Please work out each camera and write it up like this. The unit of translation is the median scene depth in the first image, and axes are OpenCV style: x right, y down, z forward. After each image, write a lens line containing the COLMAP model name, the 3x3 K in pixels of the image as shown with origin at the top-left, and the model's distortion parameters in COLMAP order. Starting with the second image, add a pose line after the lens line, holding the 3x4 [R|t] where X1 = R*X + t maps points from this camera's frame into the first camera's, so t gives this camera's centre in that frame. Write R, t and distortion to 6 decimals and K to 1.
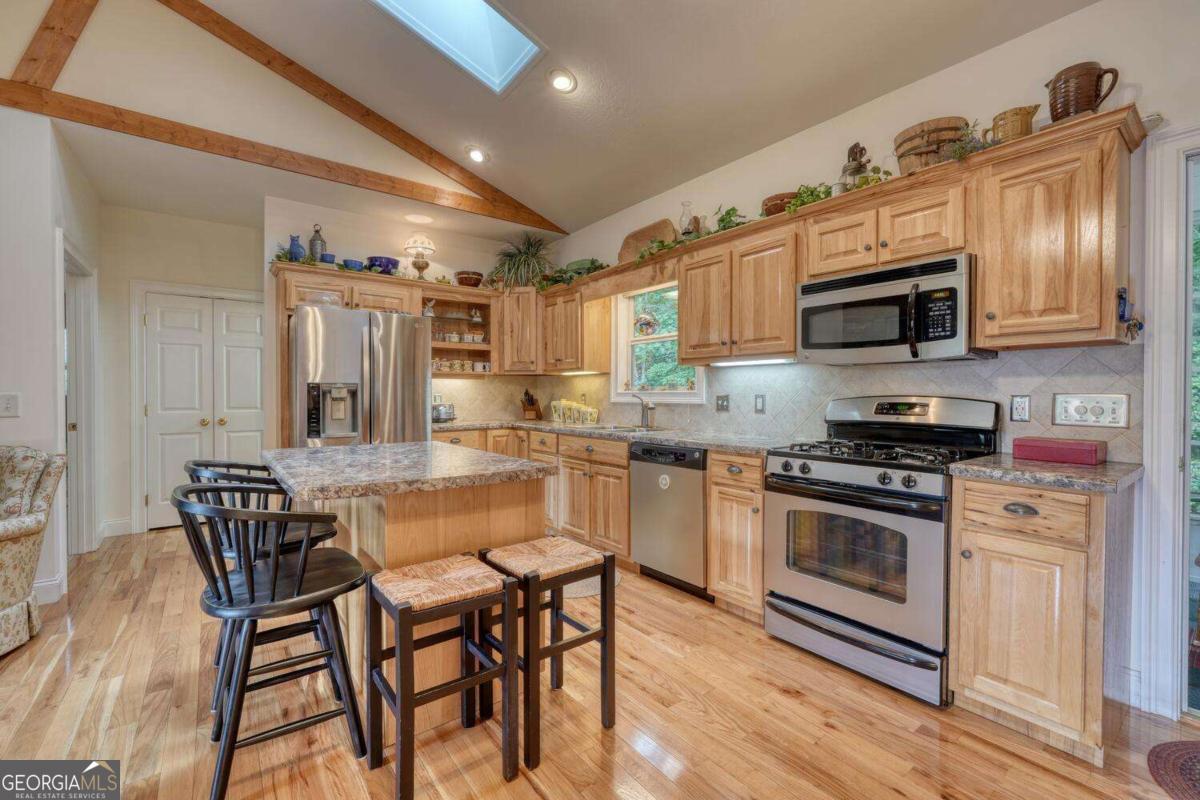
lens RADIAL K [[508.9, 0, 600.0], [0, 508.9, 400.0], [0, 0, 1]] dist [-0.001193, 0.000727]
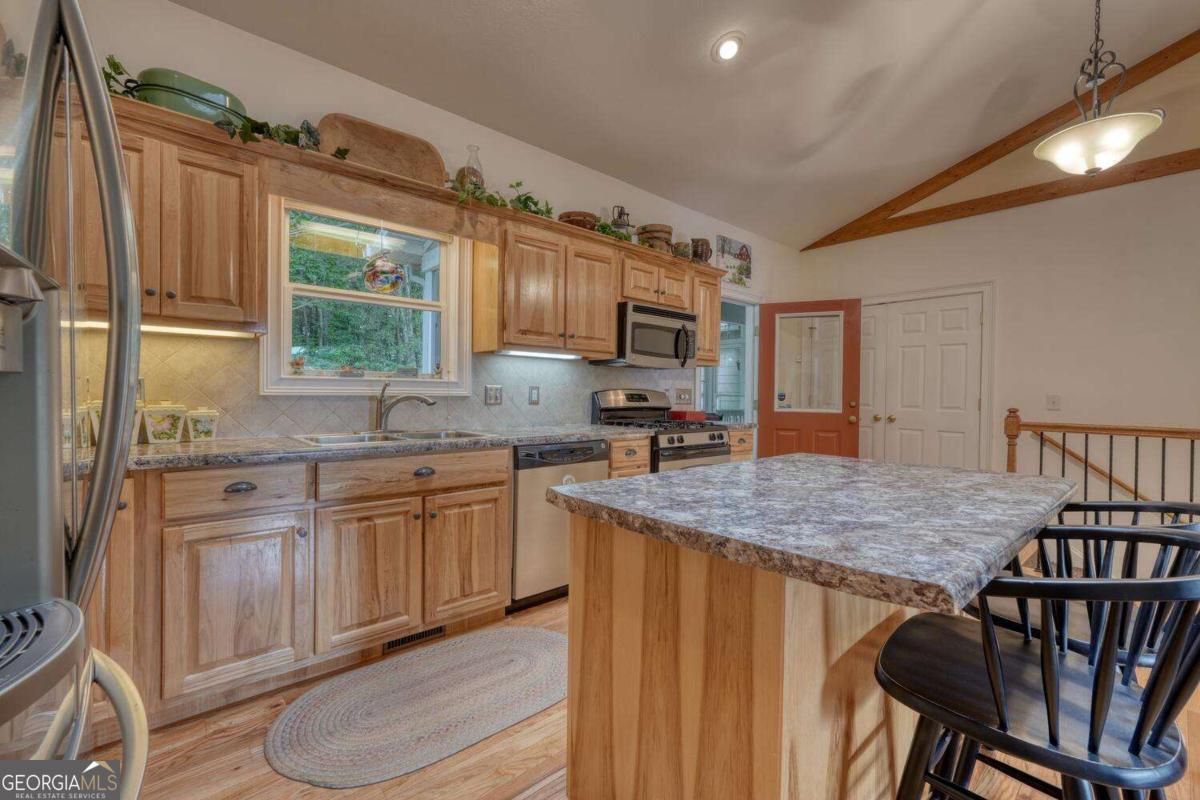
lens RADIAL K [[508.9, 0, 600.0], [0, 508.9, 400.0], [0, 0, 1]] dist [-0.001193, 0.000727]
pose [[-0.067390, -0.016134, 0.997596, -0.709735], [-0.003220, 0.999868, 0.015953, -0.000041], [-0.997722, -0.002137, -0.067433, 0.924616]]
